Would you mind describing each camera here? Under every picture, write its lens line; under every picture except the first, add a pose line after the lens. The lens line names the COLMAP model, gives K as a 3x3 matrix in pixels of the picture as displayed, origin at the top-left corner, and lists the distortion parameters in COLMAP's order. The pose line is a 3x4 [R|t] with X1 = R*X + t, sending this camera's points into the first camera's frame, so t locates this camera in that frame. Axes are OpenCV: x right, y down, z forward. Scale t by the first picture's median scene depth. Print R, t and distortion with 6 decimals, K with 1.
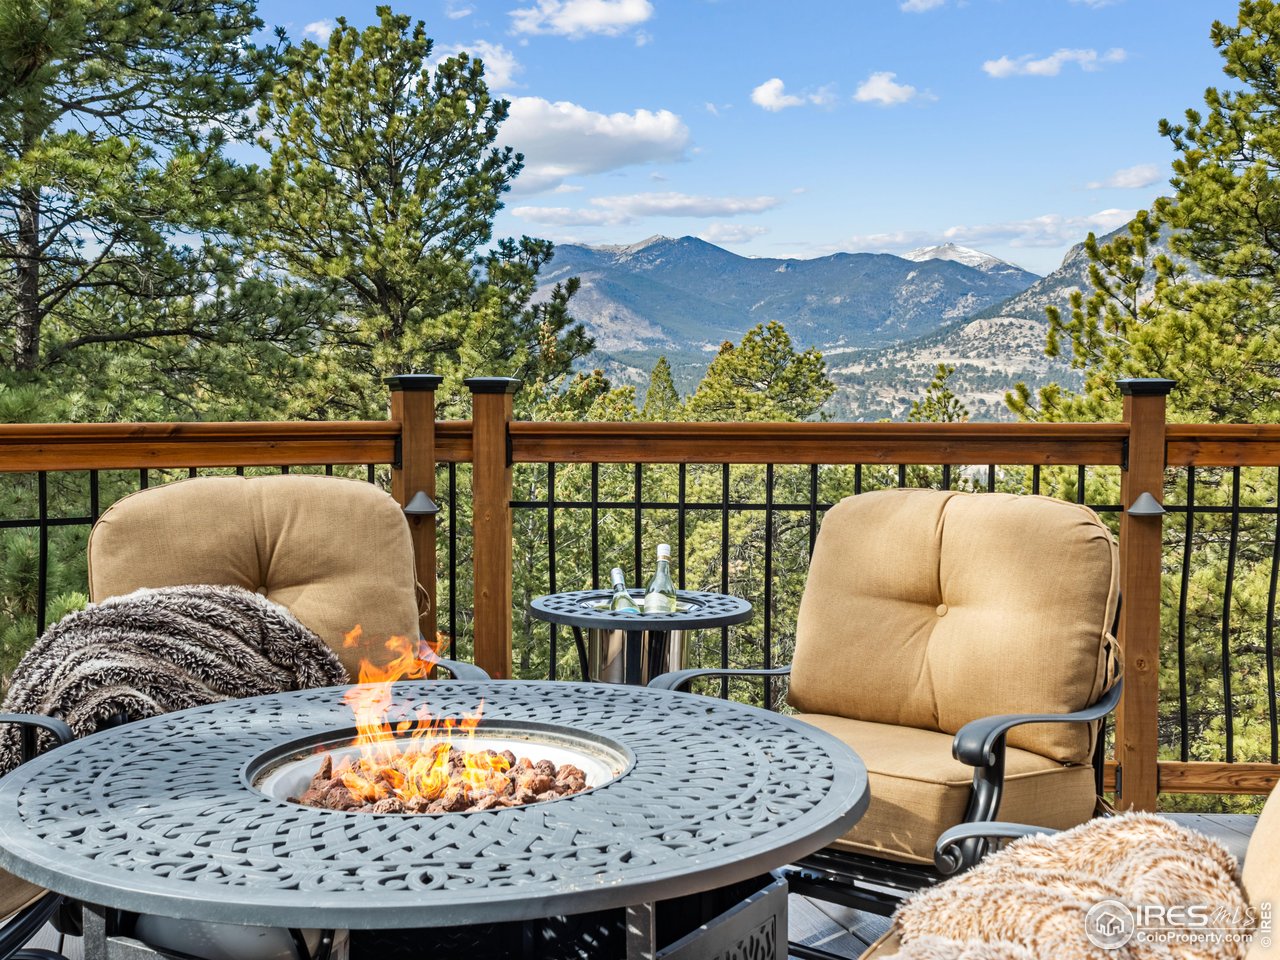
lens RADIAL K [[1554.9, 0, 636.5], [0, 1554.9, 501.8], [0, 0, 1]] dist [0.056514, -0.008626]
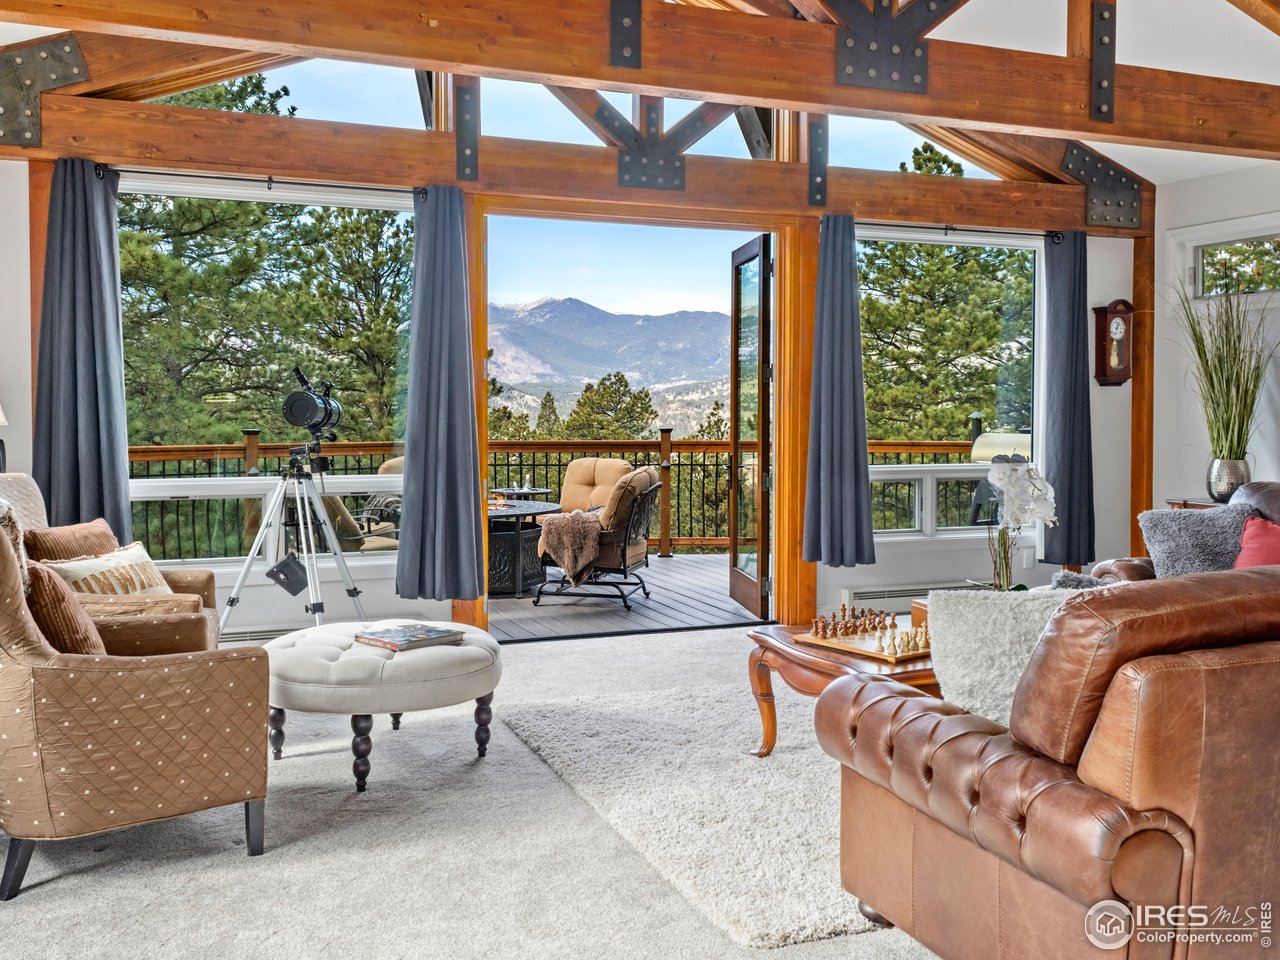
lens RADIAL K [[1177.0, 0, 640.9], [0, 1177.0, 431.4], [0, 0, 1]] dist [0.027045, -0.004935]
pose [[0.995751, -0.004366, 0.091983, 0.003797], [0.009405, 0.998474, -0.054412, 0.010809], [-0.091605, 0.055046, 0.994273, -0.239288]]
